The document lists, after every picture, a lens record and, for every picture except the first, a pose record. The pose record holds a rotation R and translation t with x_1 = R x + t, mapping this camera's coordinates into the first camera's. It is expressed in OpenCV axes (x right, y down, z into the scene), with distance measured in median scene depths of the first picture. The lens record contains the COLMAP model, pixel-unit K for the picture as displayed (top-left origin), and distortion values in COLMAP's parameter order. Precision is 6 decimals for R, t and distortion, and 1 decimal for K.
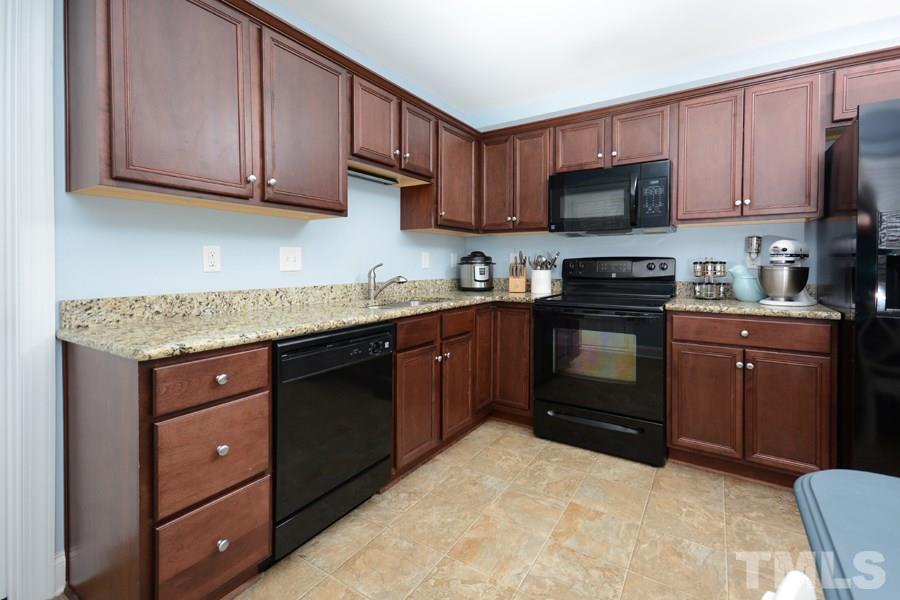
lens RADIAL K [[402.4, 0, 446.5], [0, 402.4, 270.4], [0, 0, 1]] dist [0.007508, -0.004633]
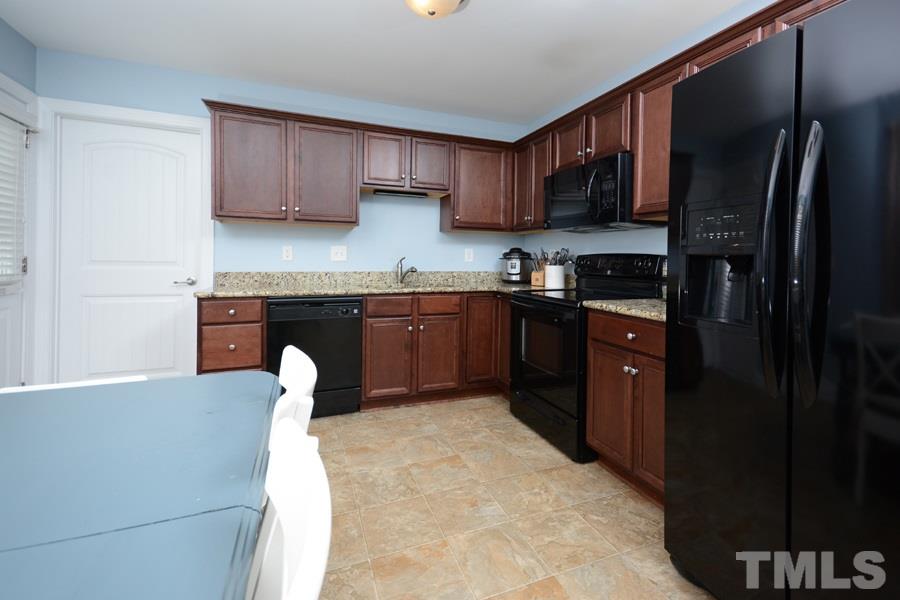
lens RADIAL K [[402.4, 0, 459.4], [0, 402.4, 261.8], [0, 0, 1]] dist [0.007508, -0.004633]
pose [[0.813574, 0.019039, -0.581149, 0.919960], [-0.023384, 0.999727, 0.000016, -0.007221], [0.580990, 0.013577, 0.813797, 0.002832]]
